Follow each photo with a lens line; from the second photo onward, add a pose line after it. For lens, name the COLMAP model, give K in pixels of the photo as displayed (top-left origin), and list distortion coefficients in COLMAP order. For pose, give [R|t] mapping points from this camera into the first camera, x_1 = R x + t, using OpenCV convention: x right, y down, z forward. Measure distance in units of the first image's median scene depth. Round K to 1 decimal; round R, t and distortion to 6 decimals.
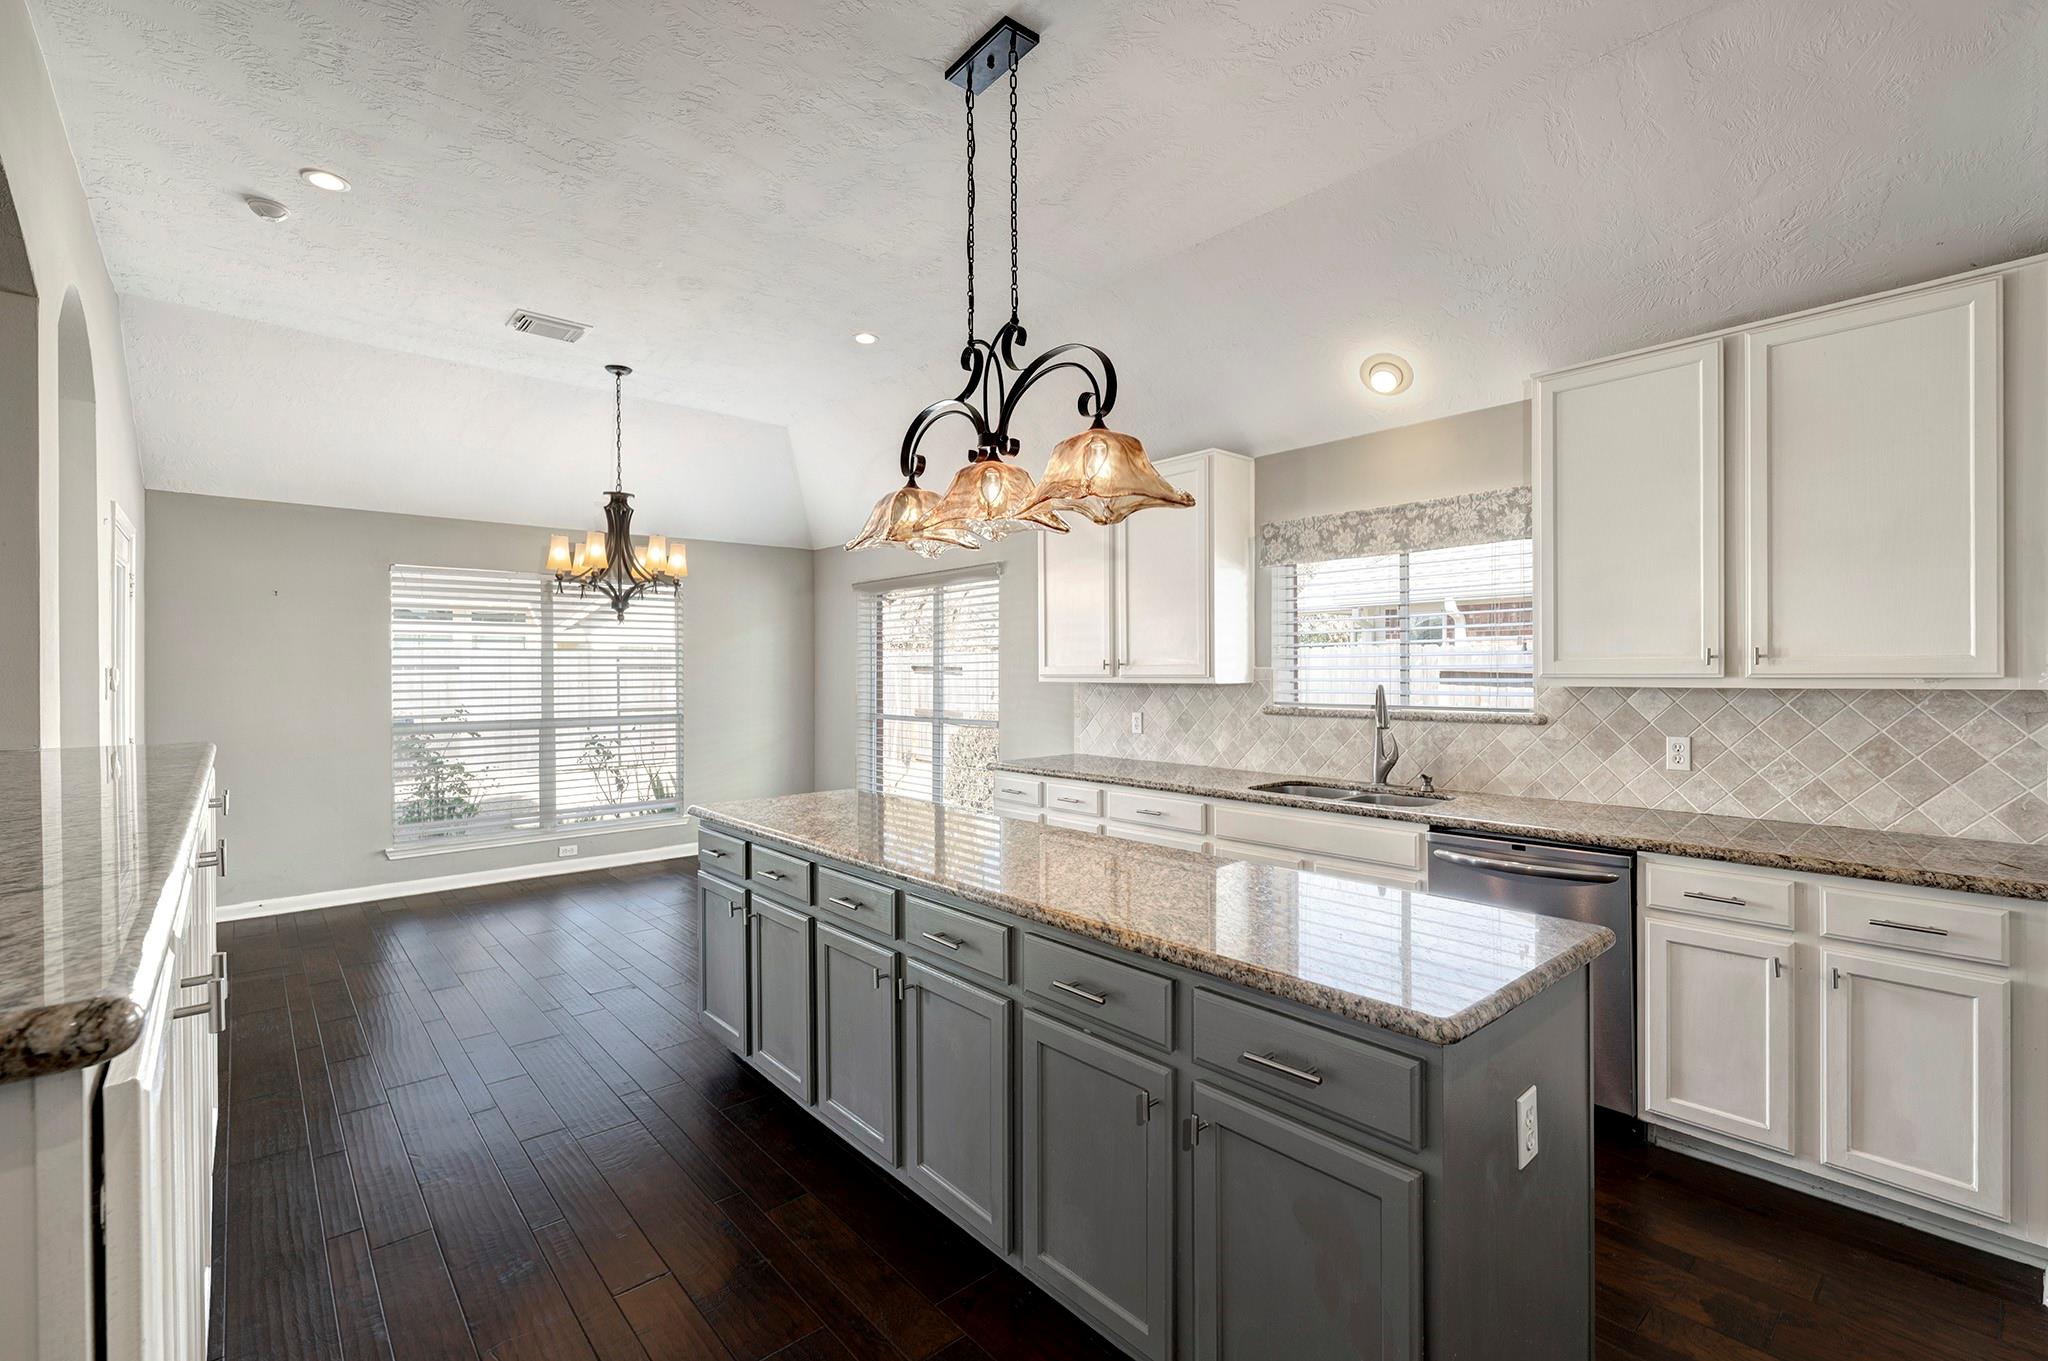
lens RADIAL K [[882.4, 0, 1036.1], [0, 882.4, 676.7], [0, 0, 1]] dist [0.001070, 0.000129]
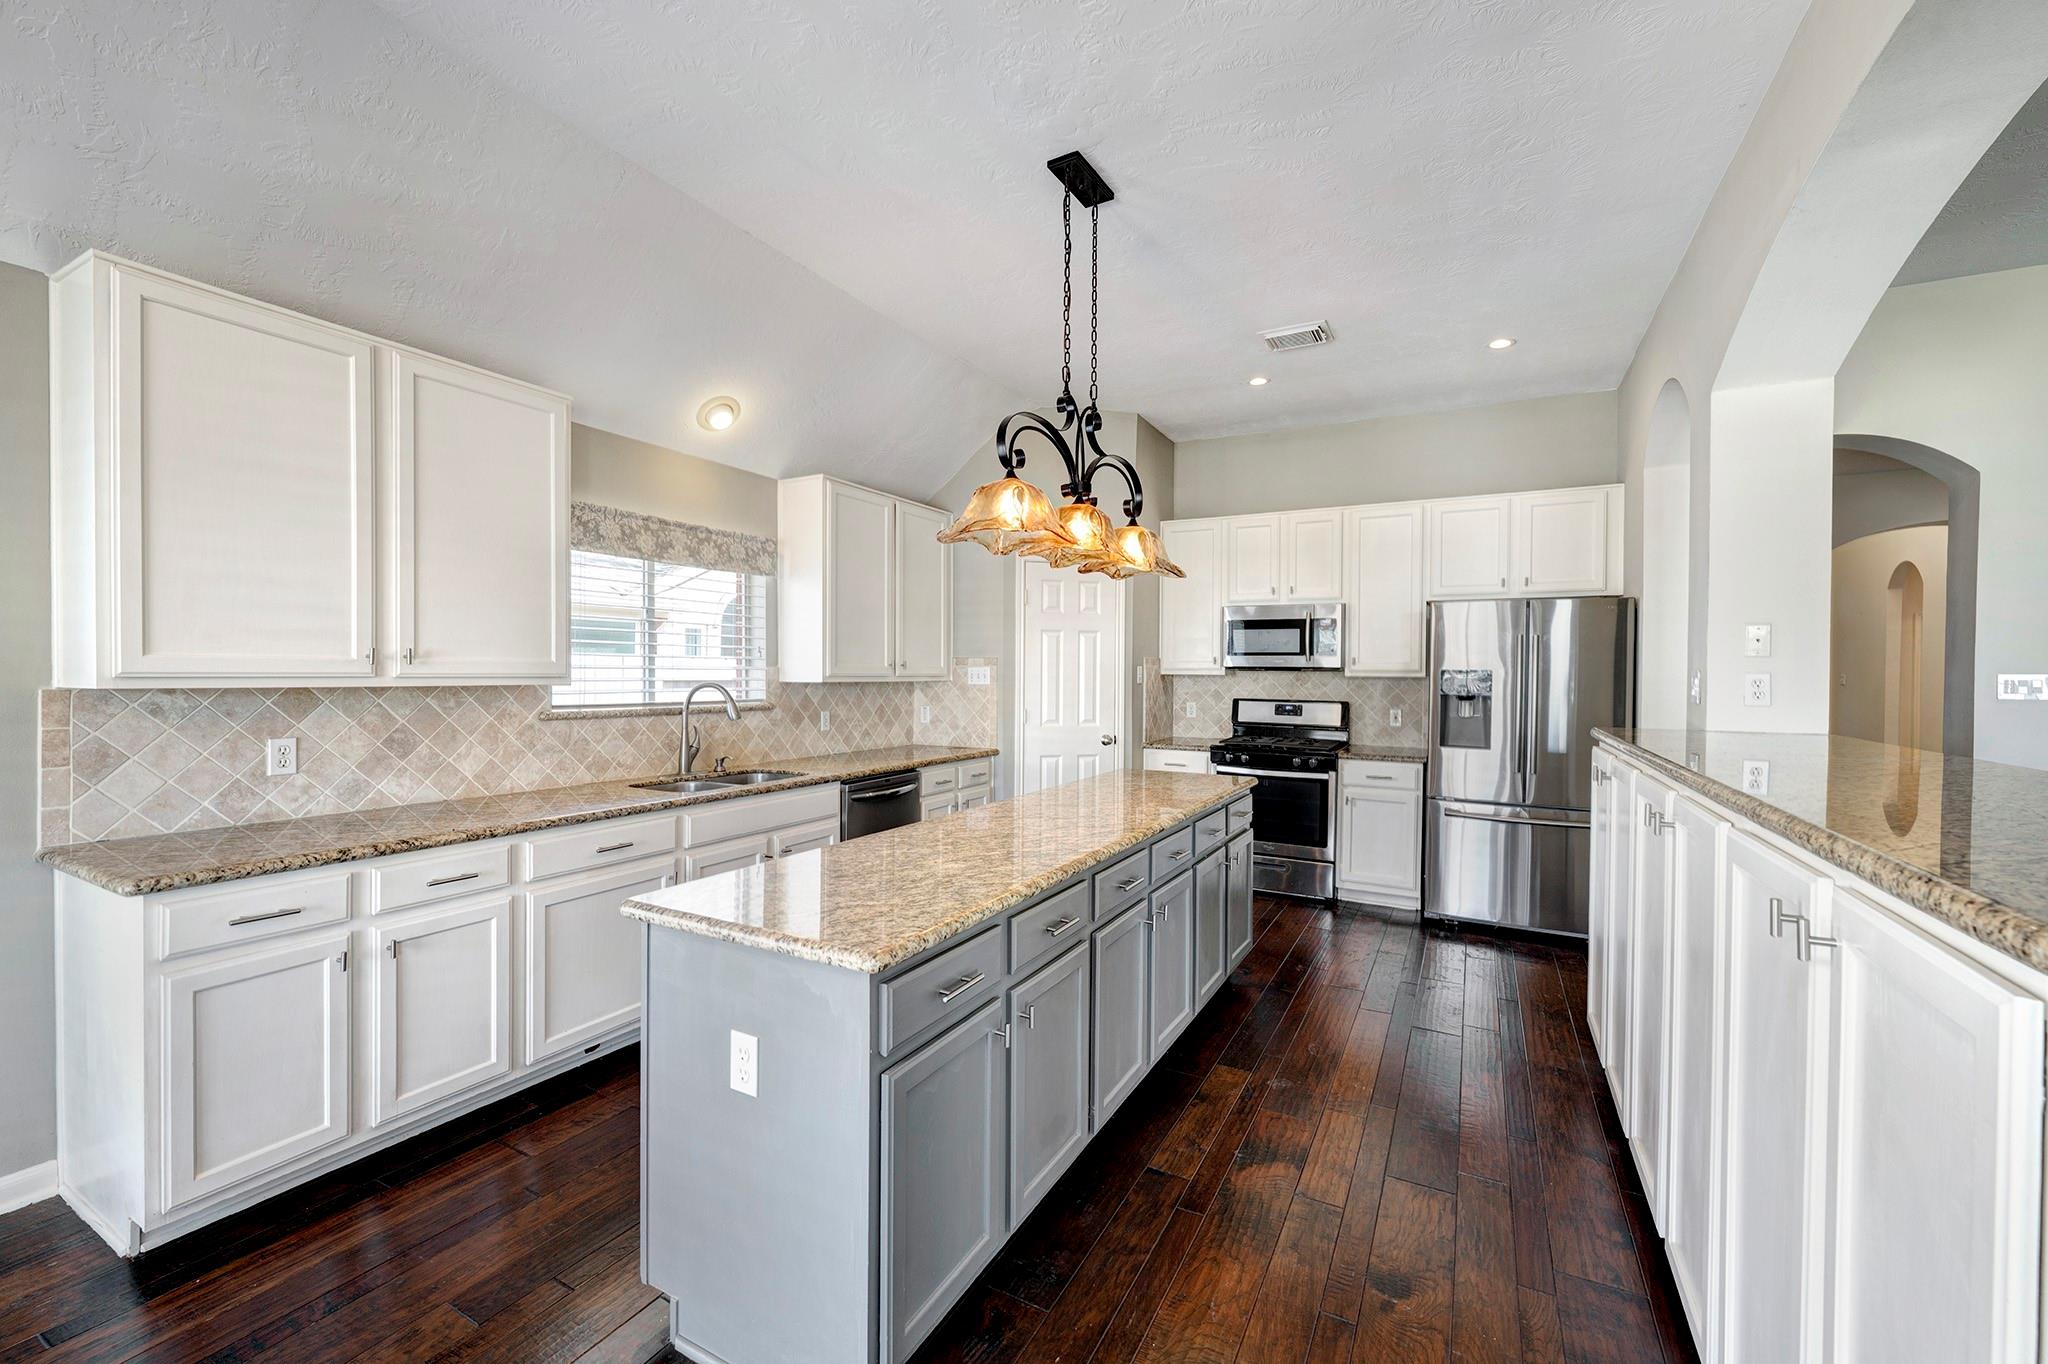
lens RADIAL K [[841.1, 0, 1027.9], [0, 841.1, 677.6], [0, 0, 1]] dist [0.000551, 0.000053]
pose [[-0.334461, -0.000211, 0.942409, -0.716955], [0.002353, 0.999997, 0.001058, 0.002130], [-0.942407, 0.002571, -0.334460, 0.912624]]
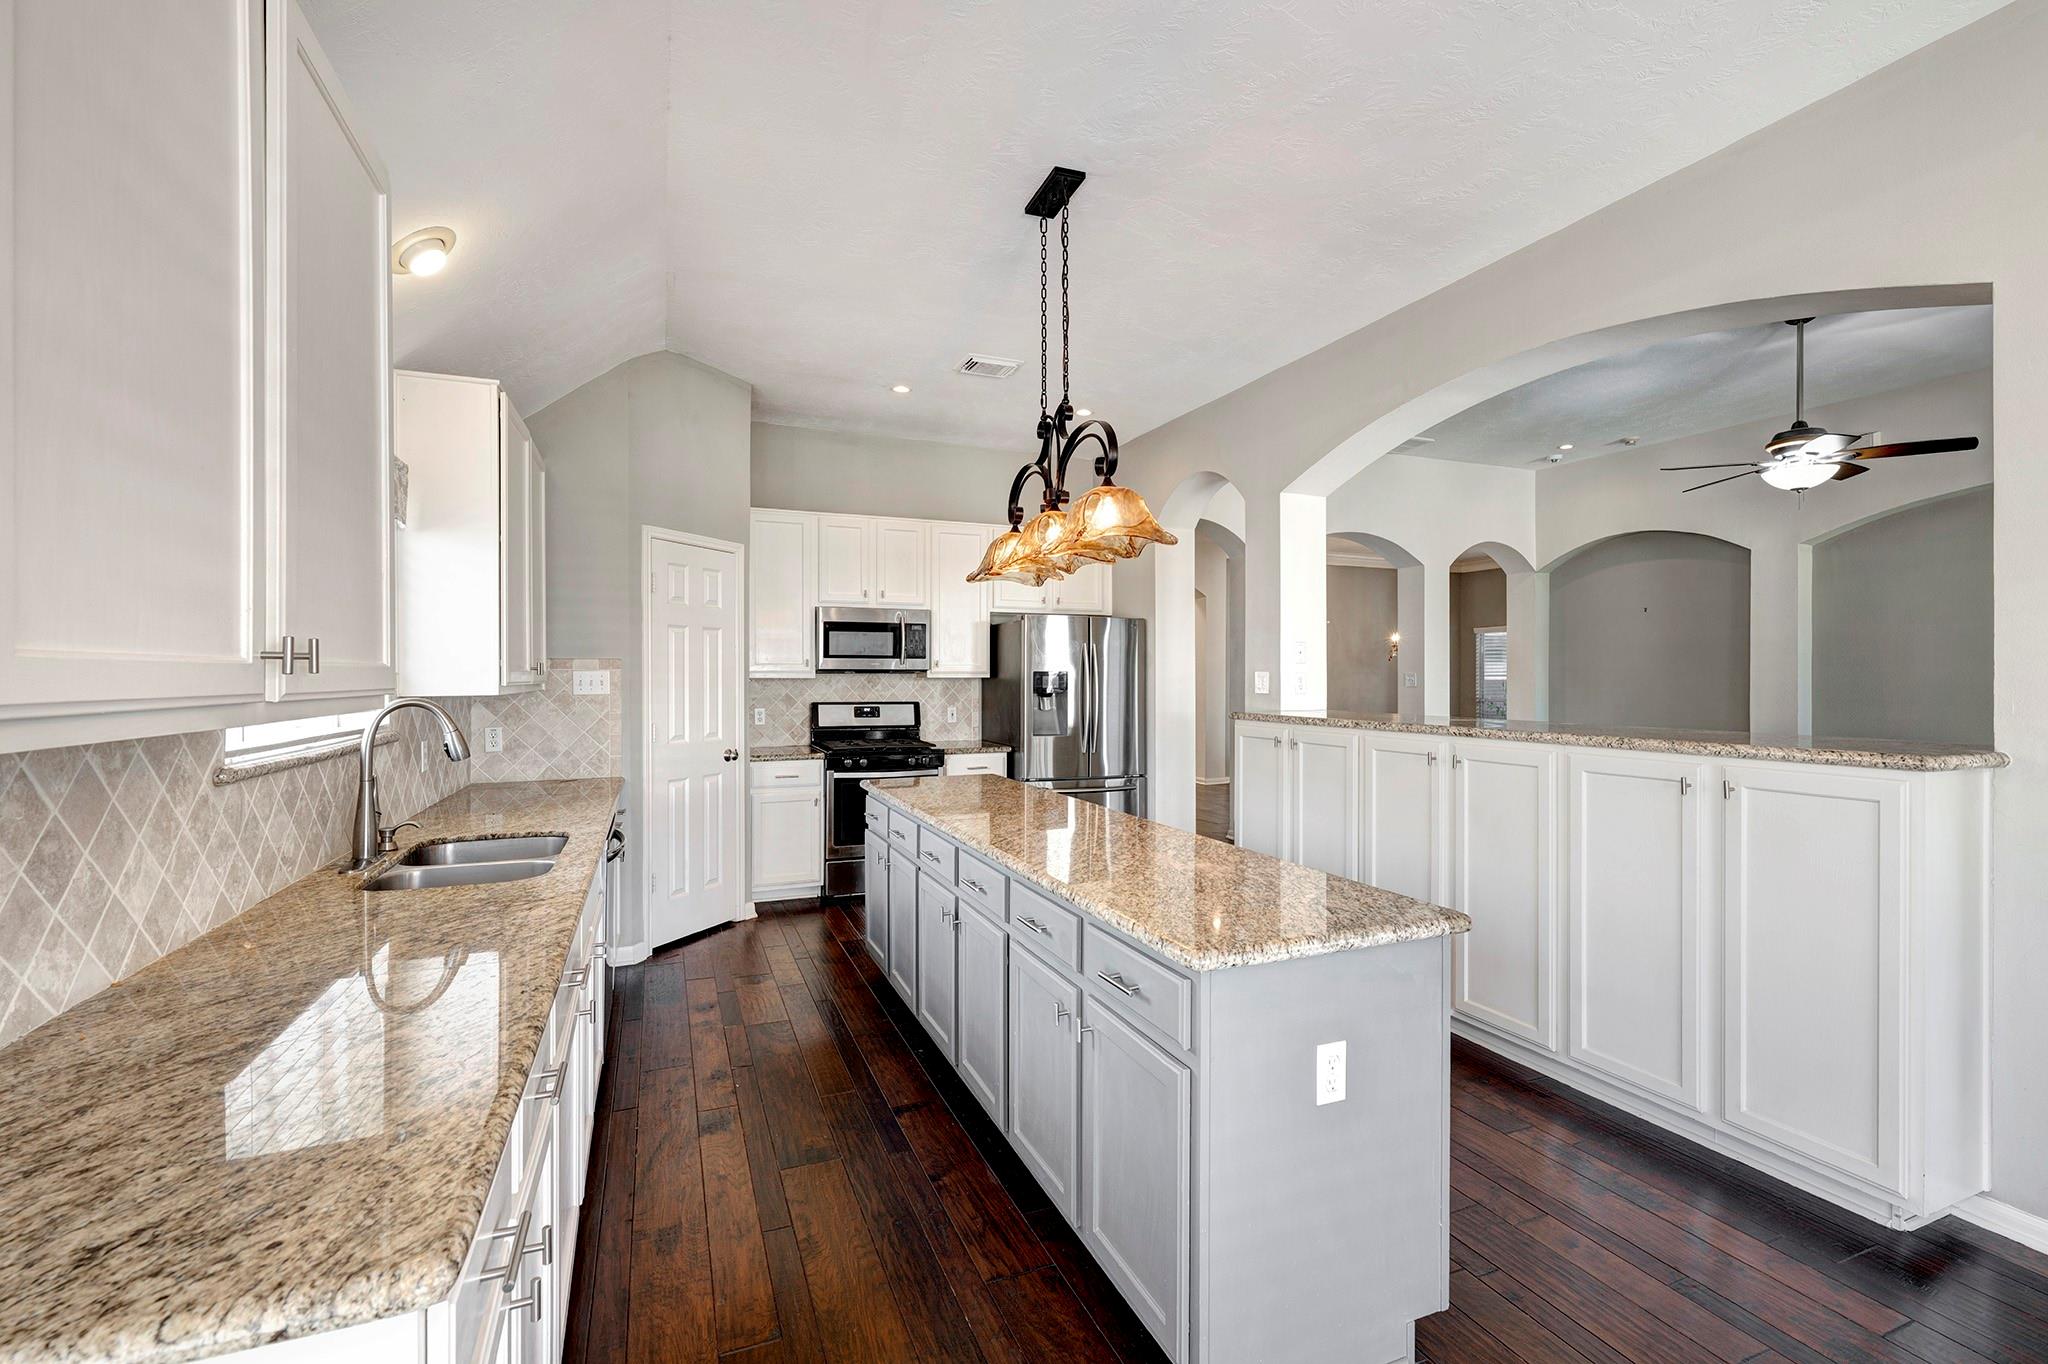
lens RADIAL K [[882.4, 0, 1036.1], [0, 882.4, 678.2], [0, 0, 1]] dist [0.001070, 0.000129]
pose [[-0.944726, 0.009130, 0.327733, -0.258654], [0.012221, 0.999898, 0.007372, -0.006576], [-0.327633, 0.010970, -0.944741, 1.389063]]
